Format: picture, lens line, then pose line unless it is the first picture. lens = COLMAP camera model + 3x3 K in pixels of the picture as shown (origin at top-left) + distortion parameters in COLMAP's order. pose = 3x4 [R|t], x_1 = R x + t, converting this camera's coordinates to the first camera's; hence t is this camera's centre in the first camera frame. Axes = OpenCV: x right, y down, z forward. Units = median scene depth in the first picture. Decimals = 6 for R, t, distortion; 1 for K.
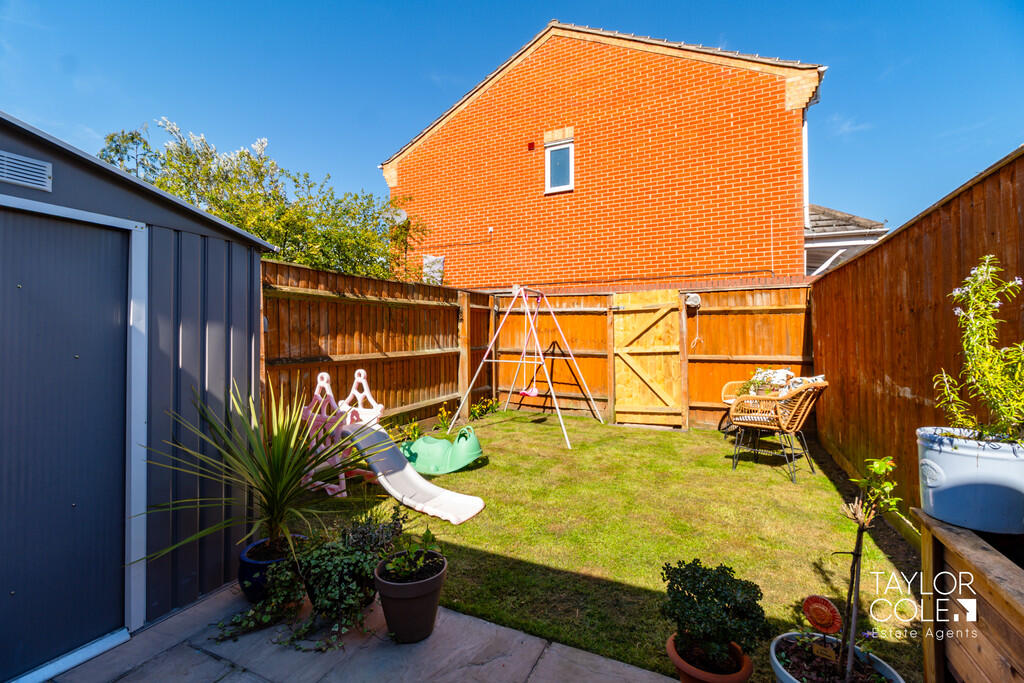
lens RADIAL K [[423.3, 0, 512.0], [0, 423.3, 341.5], [0, 0, 1]] dist [0.000743, 0.000036]
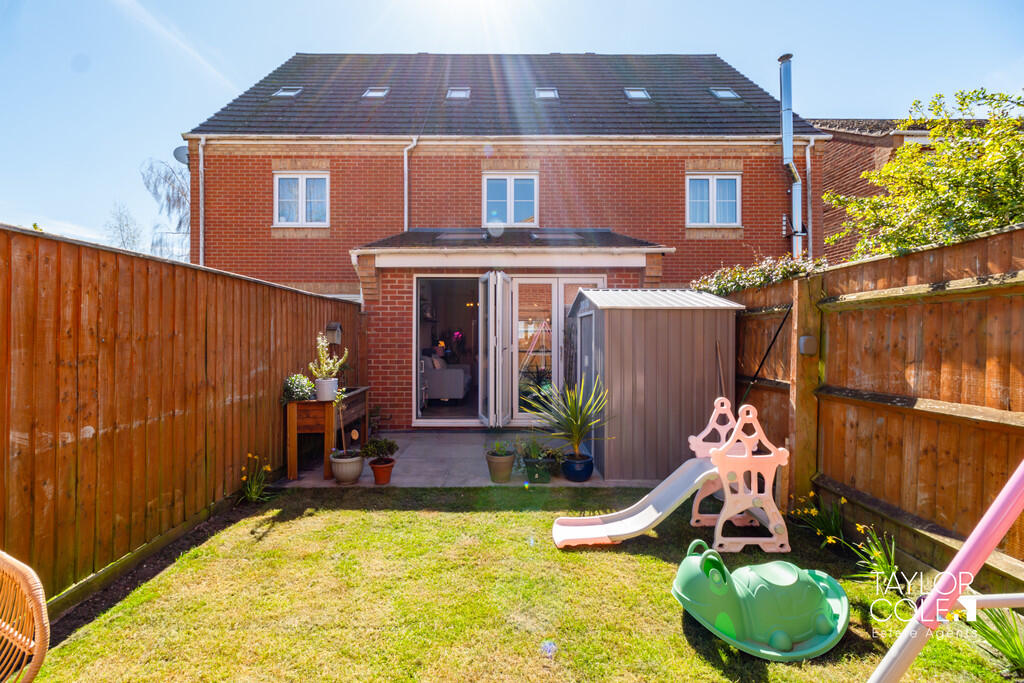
lens RADIAL K [[423.3, 0, 512.0], [0, 423.3, 341.5], [0, 0, 1]] dist [0.000743, 0.000036]
pose [[-0.911248, -0.008671, -0.411767, 0.315586], [-0.018474, 0.999633, 0.019833, -0.046779], [0.411443, 0.025680, -0.911073, 1.371840]]
